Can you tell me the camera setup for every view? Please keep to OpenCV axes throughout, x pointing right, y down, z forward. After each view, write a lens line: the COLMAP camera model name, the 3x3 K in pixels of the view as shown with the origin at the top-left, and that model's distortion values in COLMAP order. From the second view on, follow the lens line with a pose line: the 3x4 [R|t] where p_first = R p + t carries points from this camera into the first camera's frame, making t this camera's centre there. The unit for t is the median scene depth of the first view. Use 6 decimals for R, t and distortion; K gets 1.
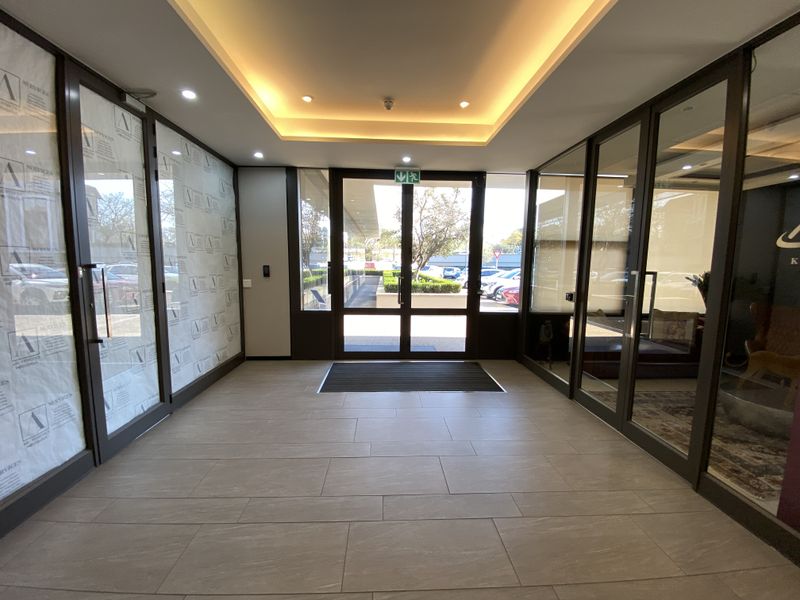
lens RADIAL K [[329.9, 0, 400.0], [0, 329.9, 300.0], [0, 0, 1]] dist [-0.022305, -0.000269]
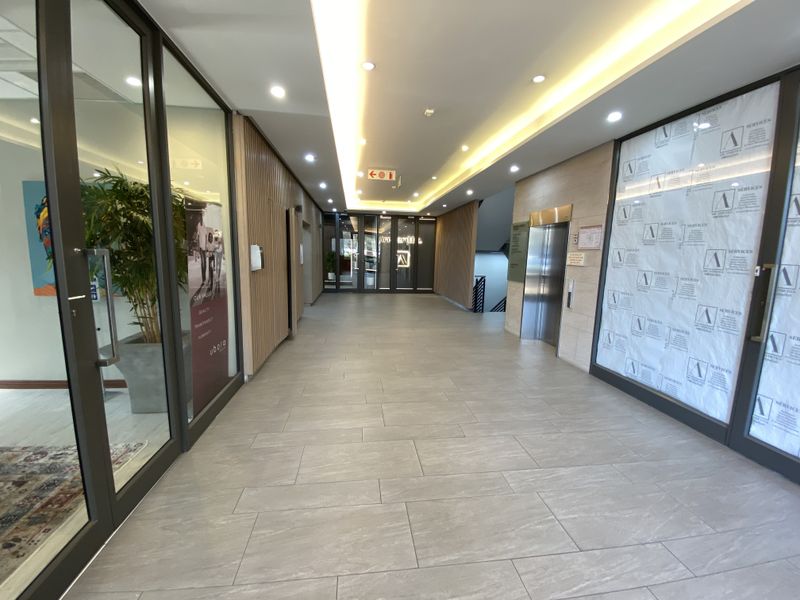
lens RADIAL K [[329.9, 0, 400.0], [0, 329.9, 300.0], [0, 0, 1]] dist [-0.022305, -0.000269]
pose [[-0.996132, -0.025172, -0.084186, 0.109747], [-0.046020, 0.965635, 0.255796, -0.076250], [0.074854, 0.258681, -0.963058, 0.708054]]
